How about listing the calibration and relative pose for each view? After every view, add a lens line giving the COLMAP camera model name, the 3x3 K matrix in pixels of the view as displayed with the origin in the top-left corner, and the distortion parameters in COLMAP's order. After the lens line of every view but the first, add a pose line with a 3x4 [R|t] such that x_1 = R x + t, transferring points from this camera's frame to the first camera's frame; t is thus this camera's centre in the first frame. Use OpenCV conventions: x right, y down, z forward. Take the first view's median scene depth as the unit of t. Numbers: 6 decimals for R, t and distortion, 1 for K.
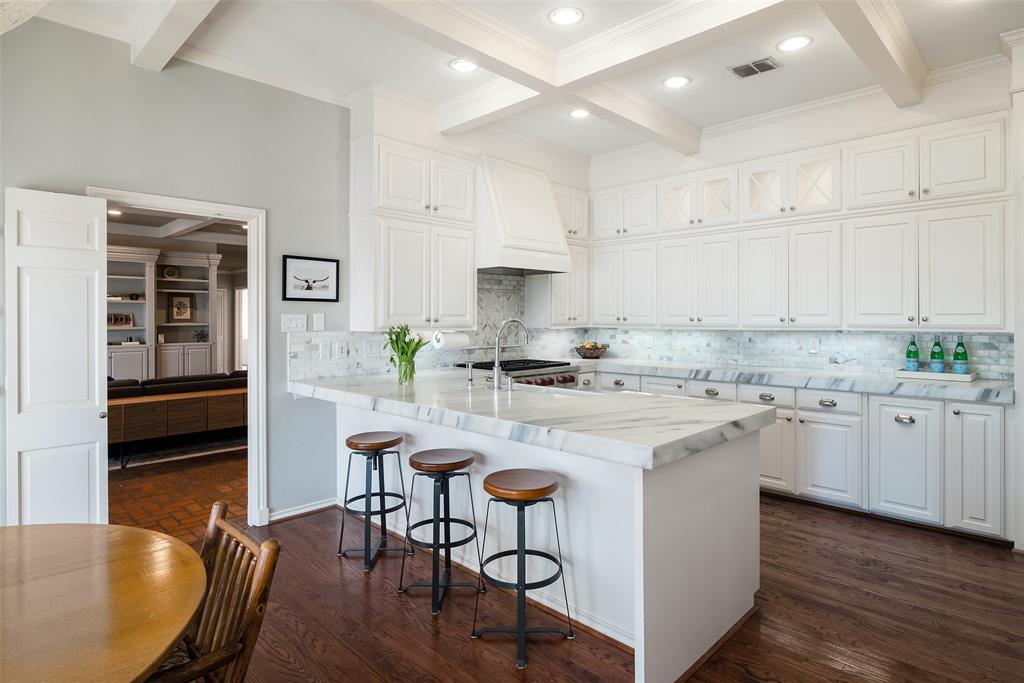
lens RADIAL K [[565.0, 0, 519.3], [0, 565.0, 314.1], [0, 0, 1]] dist [0.011329, -0.002555]
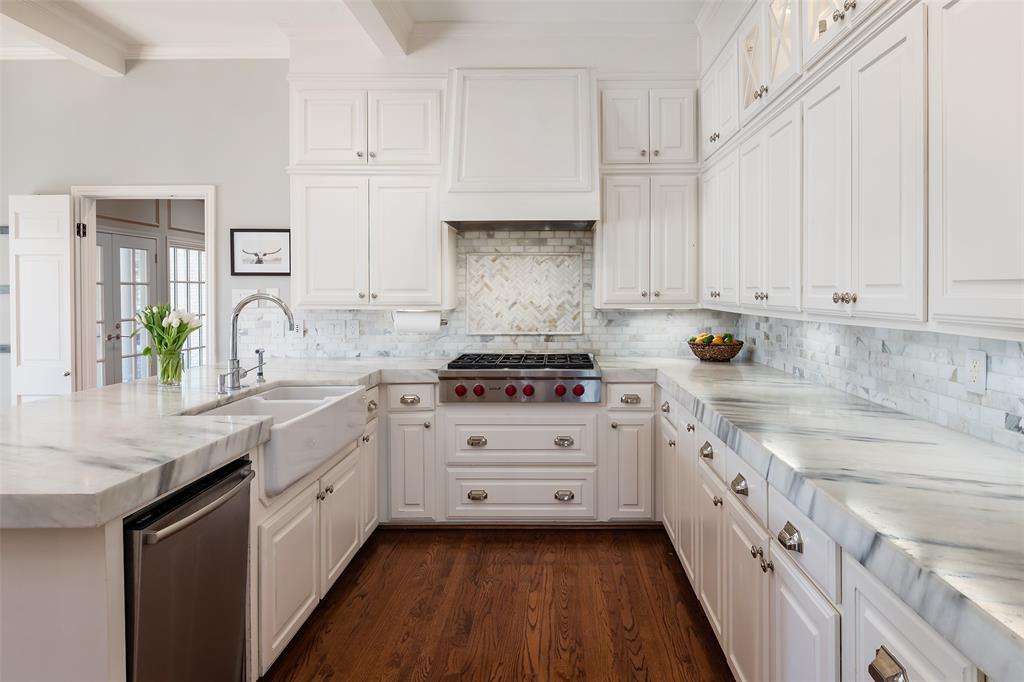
lens RADIAL K [[628.5, 0, 552.9], [0, 628.5, 294.5], [0, 0, 1]] dist [-0.008585, -0.000770]
pose [[0.694616, 0.003223, -0.719374, 0.675496], [0.007233, 0.999908, 0.011464, 0.000148], [0.719345, -0.013167, 0.694528, 0.585807]]
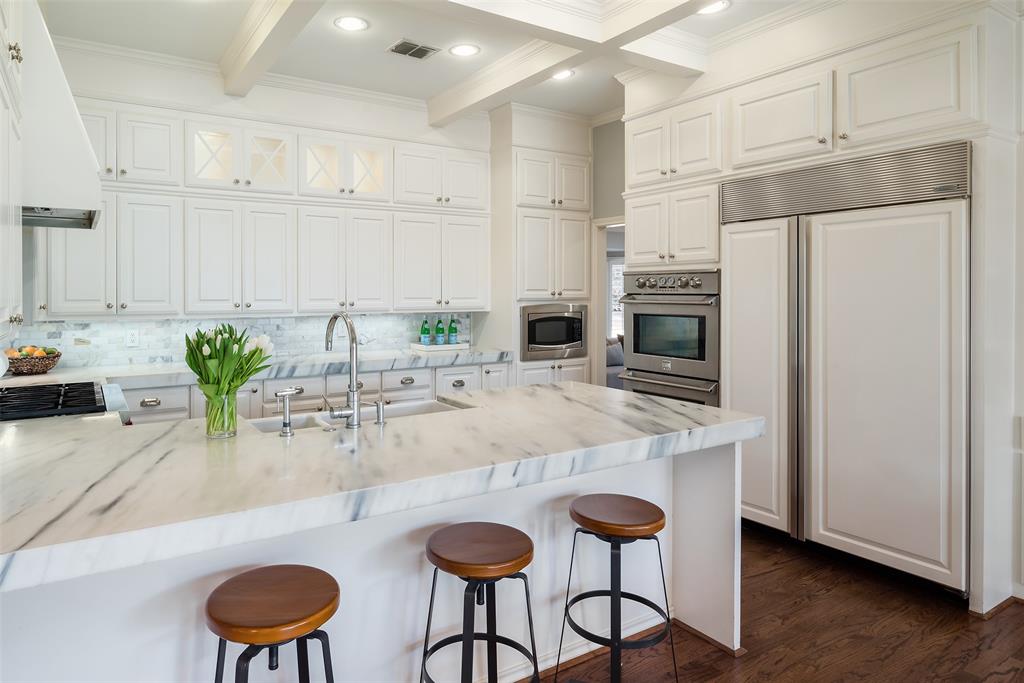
lens RADIAL K [[609.7, 0, 452.8], [0, 609.7, 292.7], [0, 0, 1]] dist [-0.000319, -0.001222]
pose [[0.256137, 0.001213, 0.966640, -0.521141], [-0.002904, 0.999996, -0.000485, -0.010042], [-0.966636, -0.002683, 0.256139, 0.581698]]
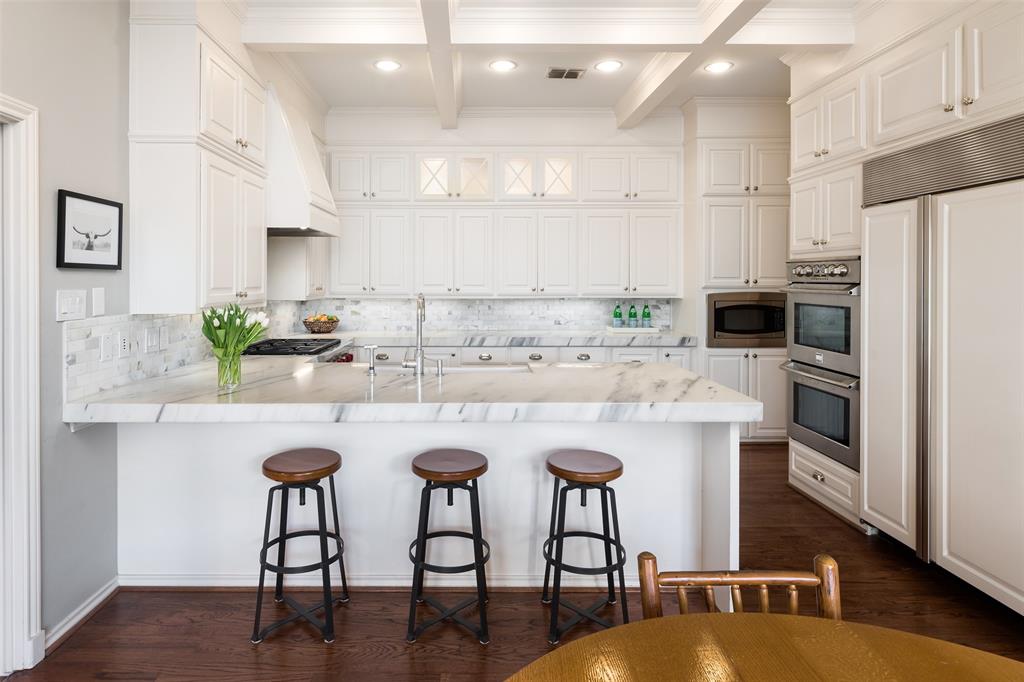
lens RADIAL K [[586.1, 0, 478.4], [0, 586.1, 280.4], [0, 0, 1]] dist [0.005532, 0.003440]
pose [[0.711412, 0.000540, 0.702775, -0.485988], [-0.005549, 0.999973, 0.004849, -0.014359], [-0.702753, -0.007350, 0.711396, 0.237344]]
